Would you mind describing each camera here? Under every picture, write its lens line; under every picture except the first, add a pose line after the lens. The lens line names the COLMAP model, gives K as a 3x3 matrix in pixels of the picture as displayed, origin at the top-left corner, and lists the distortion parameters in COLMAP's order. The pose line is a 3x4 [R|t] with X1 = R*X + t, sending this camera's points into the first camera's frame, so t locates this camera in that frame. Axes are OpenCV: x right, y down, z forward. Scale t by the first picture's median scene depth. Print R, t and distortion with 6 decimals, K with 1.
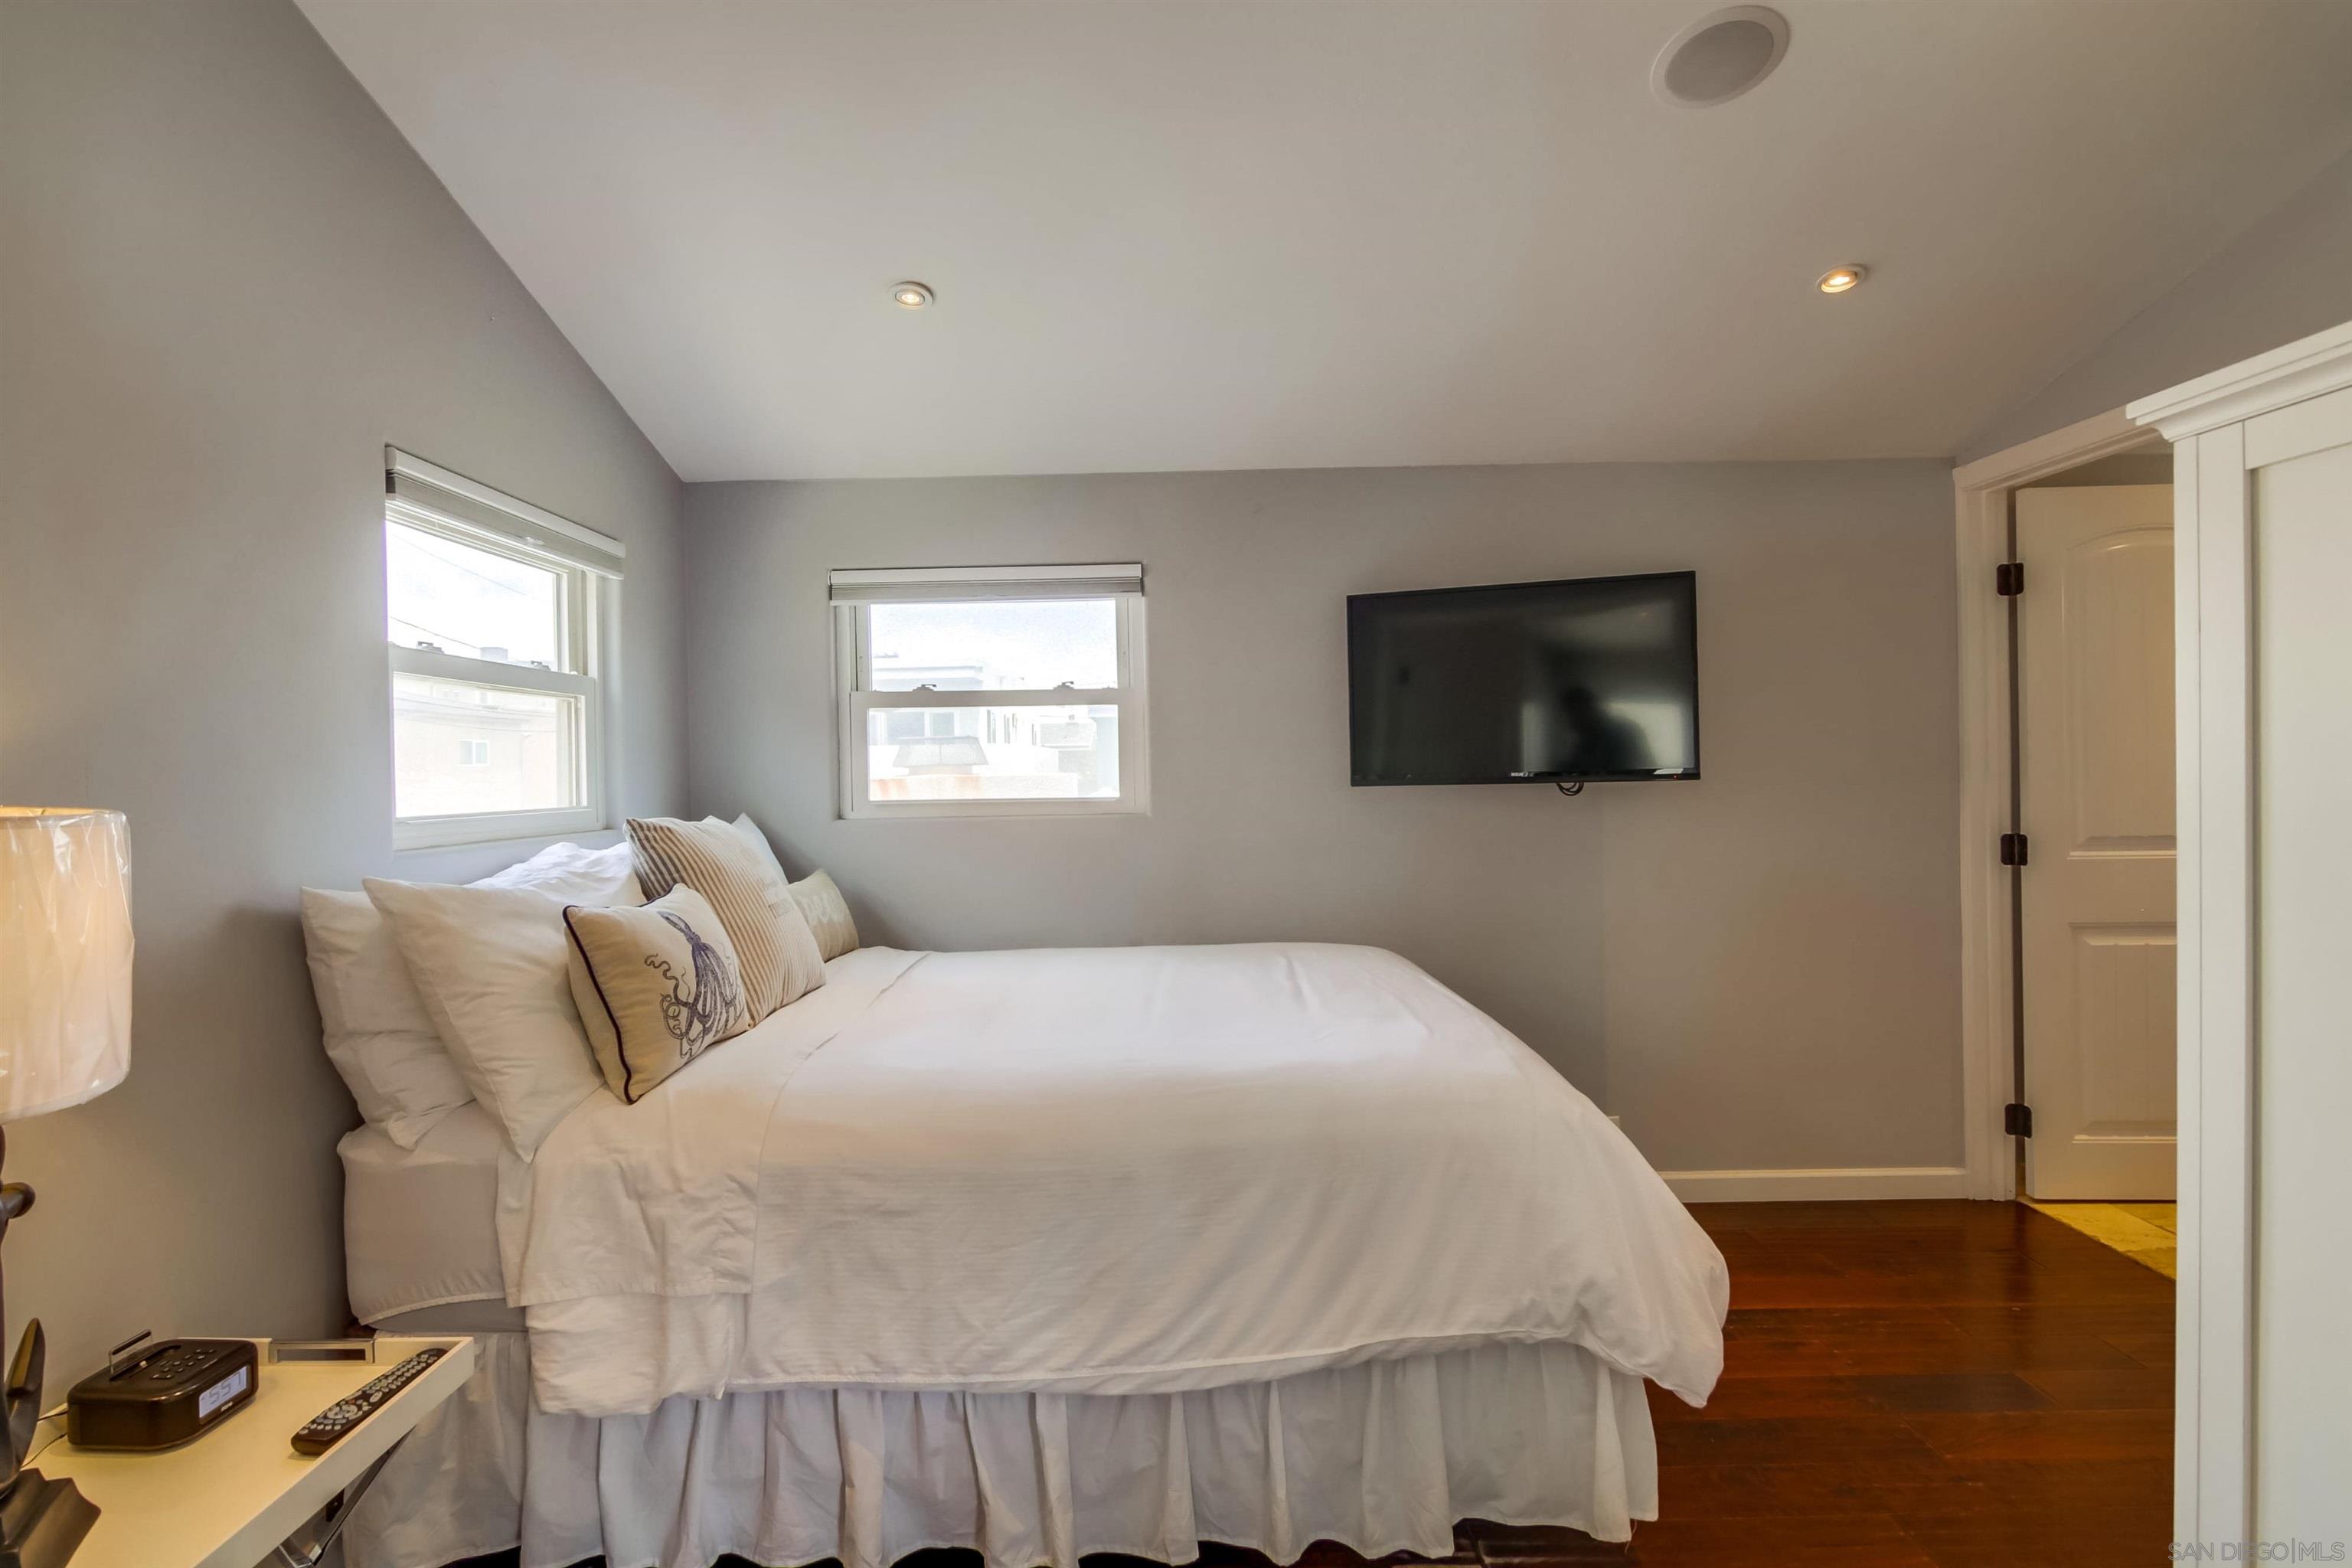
lens RADIAL K [[1211.3, 0, 1169.7], [0, 1211.3, 787.4], [0, 0, 1]] dist [-0.000298, -0.009962]
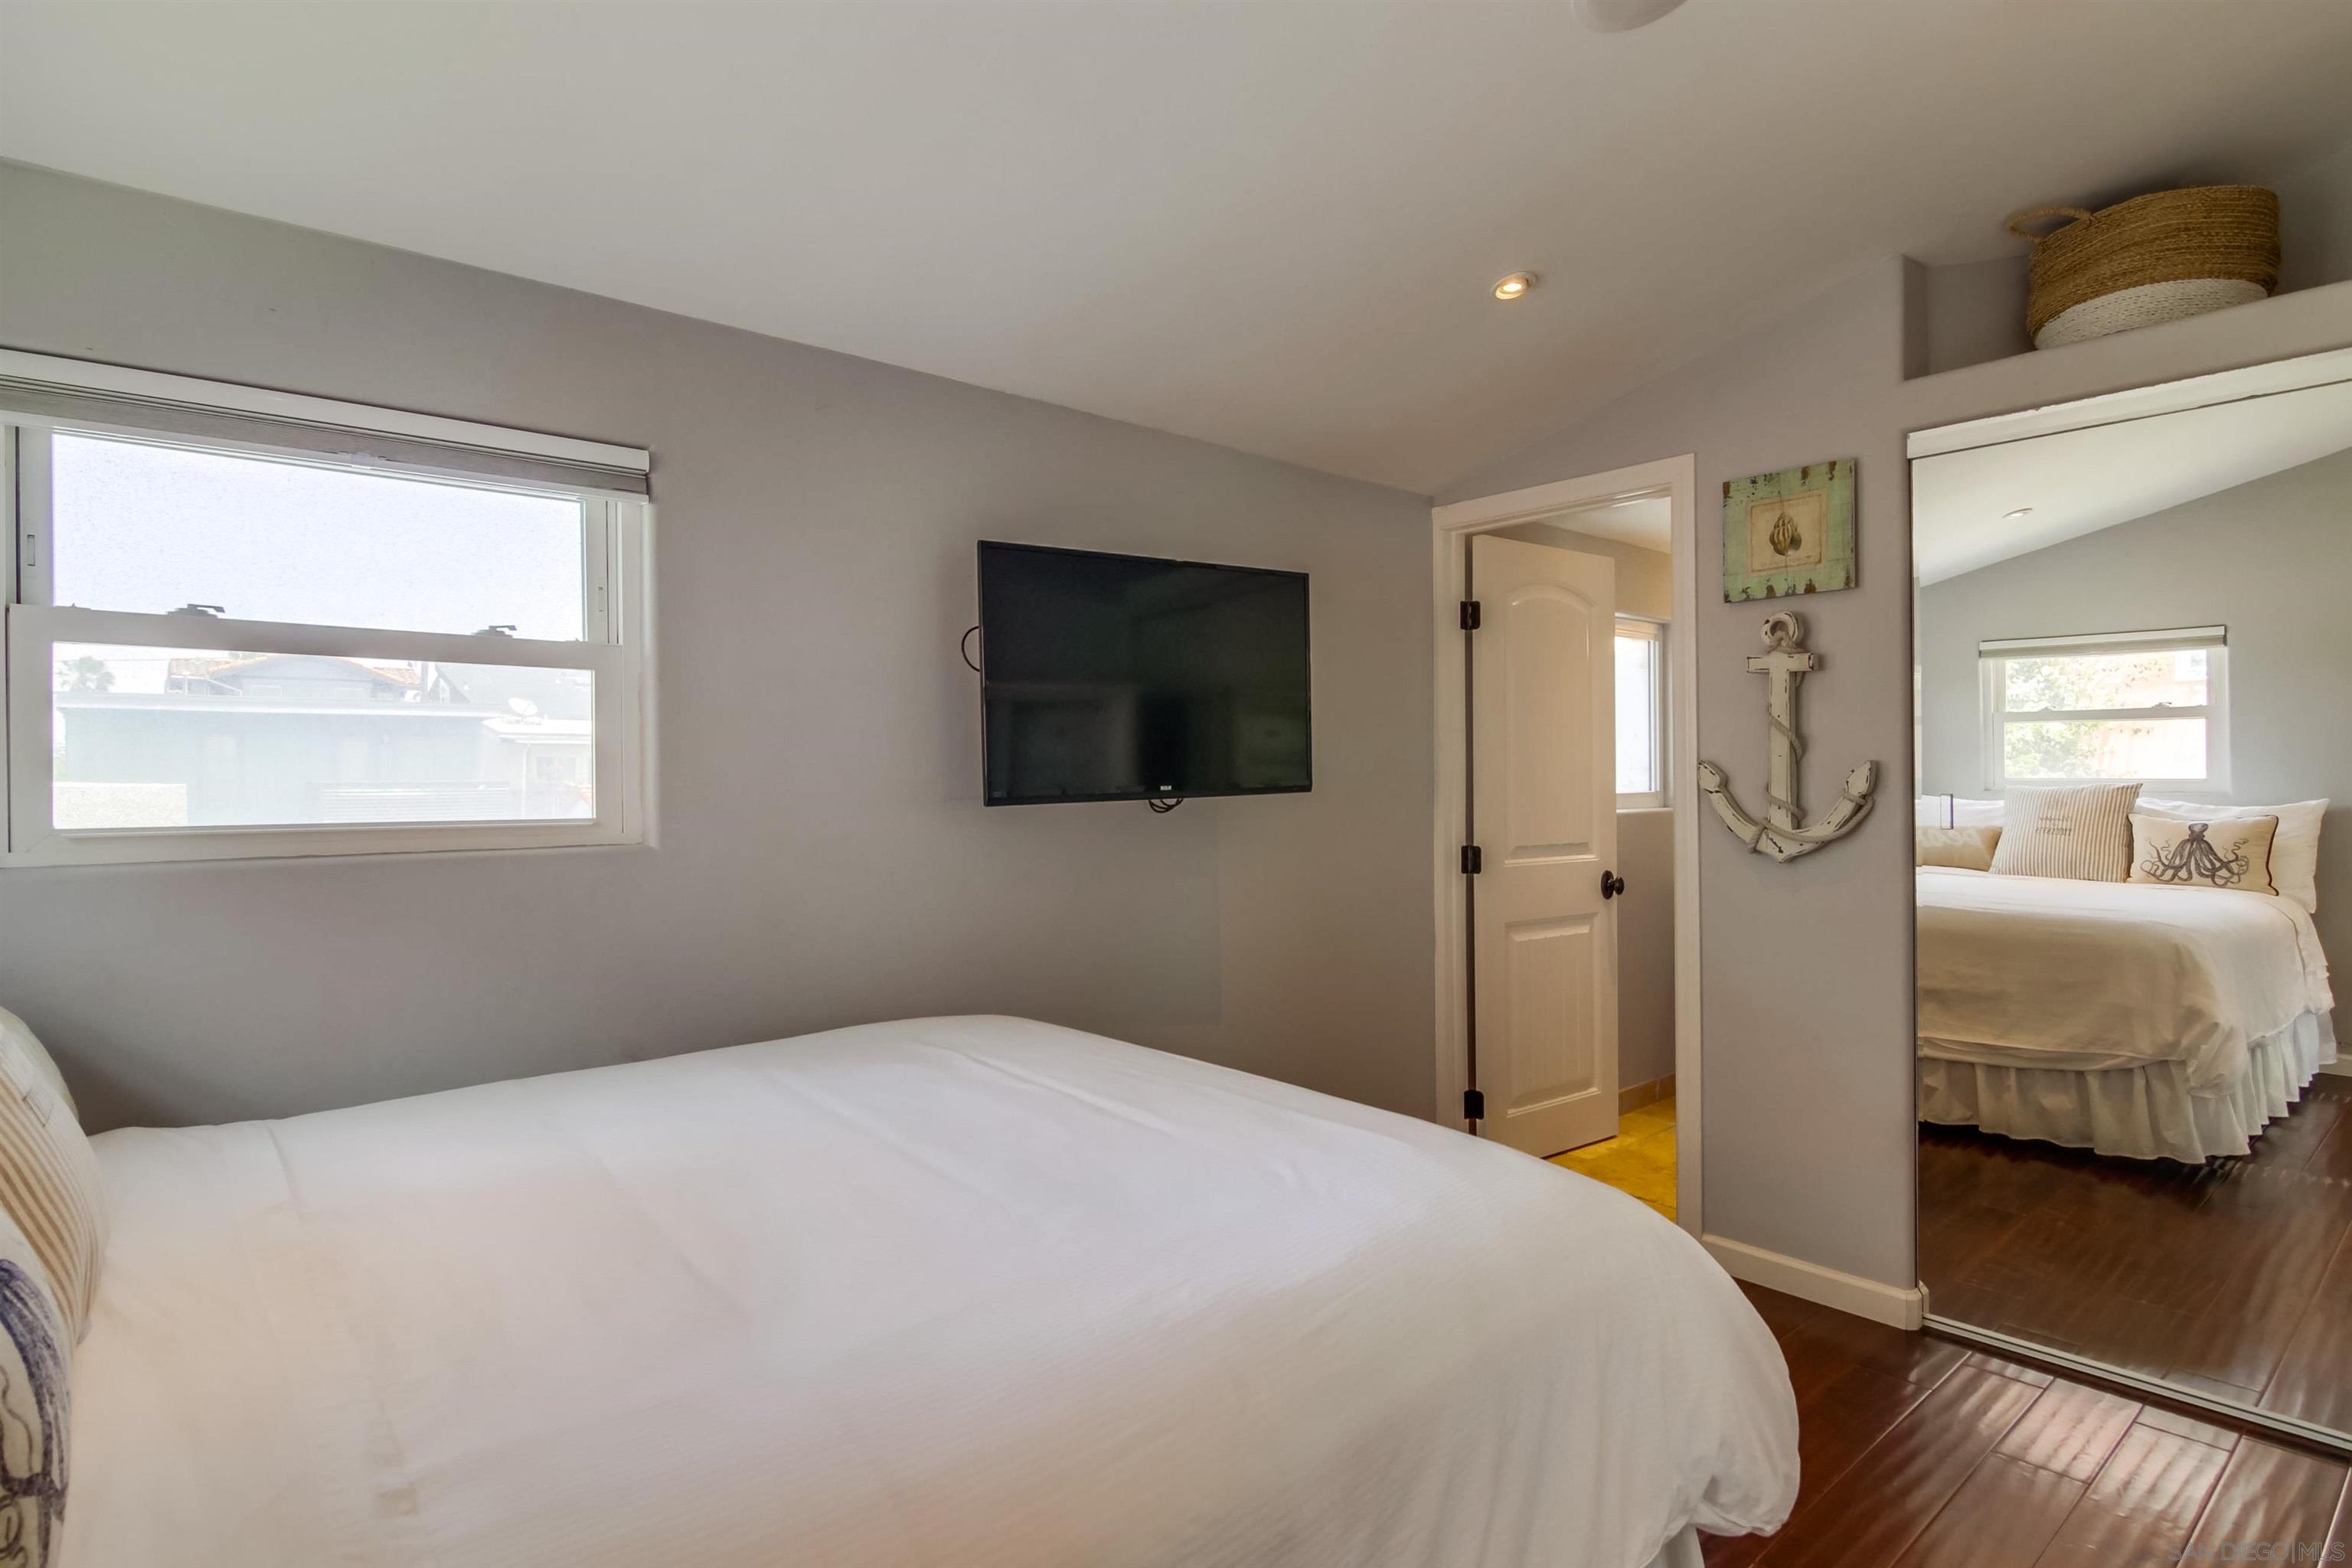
lens RADIAL K [[1211.3, 0, 1180.7], [0, 1211.3, 792.2], [0, 0, 1]] dist [-0.000298, -0.009962]
pose [[0.746313, 0.006867, 0.665559, -0.236652], [0.002483, 0.999911, -0.013101, 0.003563], [-0.665590, 0.011430, 0.746230, 0.346719]]
